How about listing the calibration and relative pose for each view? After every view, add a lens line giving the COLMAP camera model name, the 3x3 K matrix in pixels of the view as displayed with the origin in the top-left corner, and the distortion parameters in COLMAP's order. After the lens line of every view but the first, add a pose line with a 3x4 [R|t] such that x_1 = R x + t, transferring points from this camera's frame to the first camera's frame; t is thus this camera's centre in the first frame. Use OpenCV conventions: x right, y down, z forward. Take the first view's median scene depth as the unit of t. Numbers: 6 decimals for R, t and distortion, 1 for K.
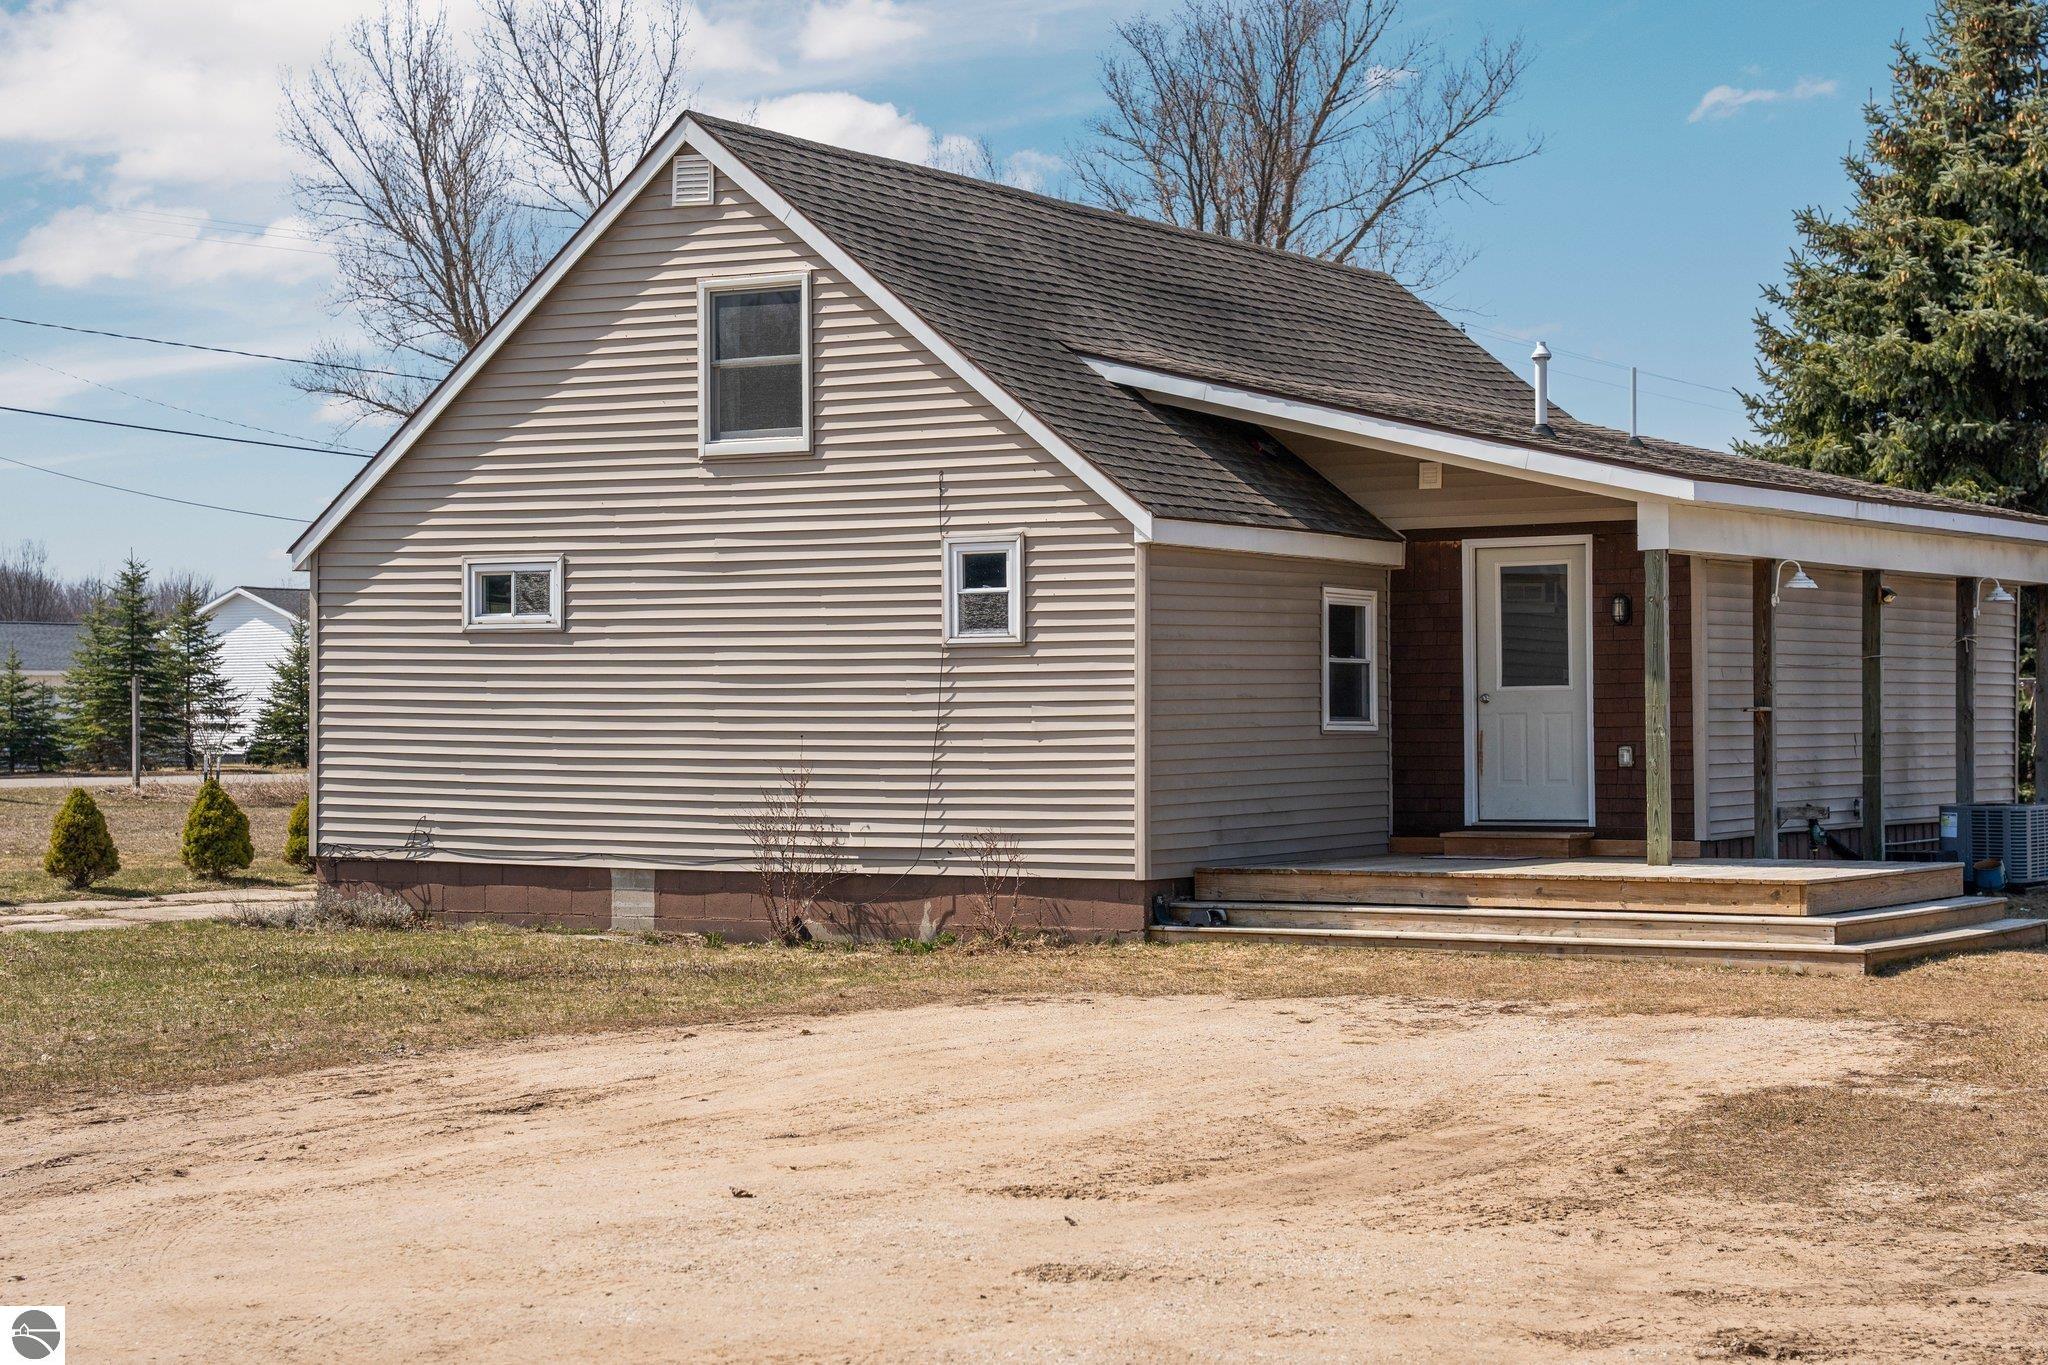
lens RADIAL K [[3670.9, 0, 1024.4], [0, 3670.9, 684.5], [0, 0, 1]] dist [0.084269, 0.000000]
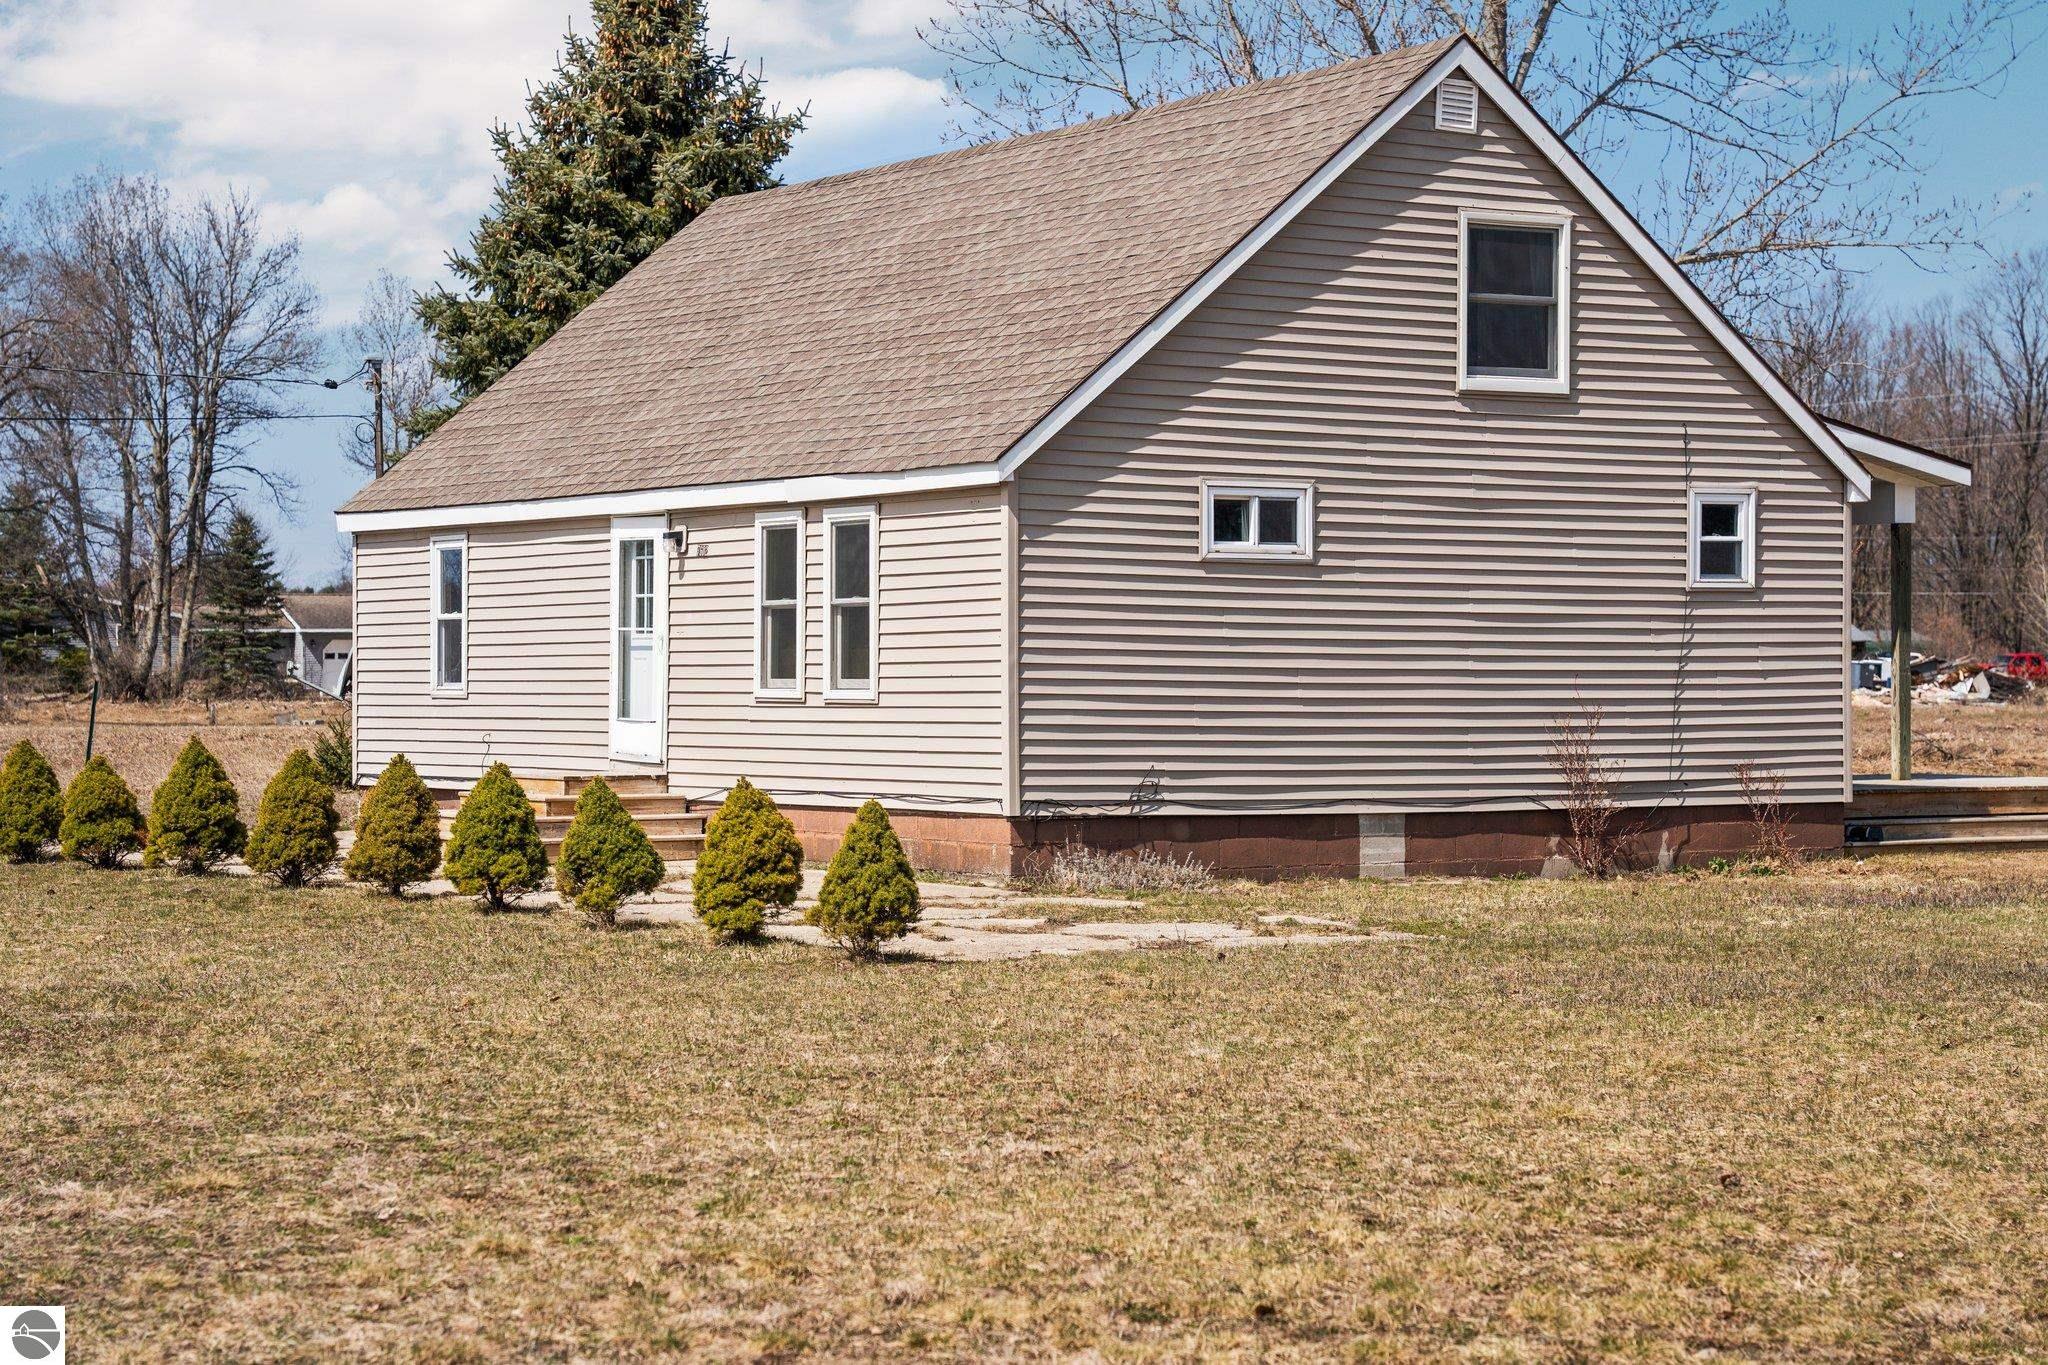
lens RADIAL K [[4030.5, 0, 1024.7], [0, 4030.5, 683.3], [0, 0, 1]] dist [0.181030, 0.000000]
pose [[0.448744, -0.001036, 0.893660, -1.106482], [-0.008373, 0.999951, 0.005364, 0.011431], [-0.893621, -0.009890, 0.448713, 0.620314]]
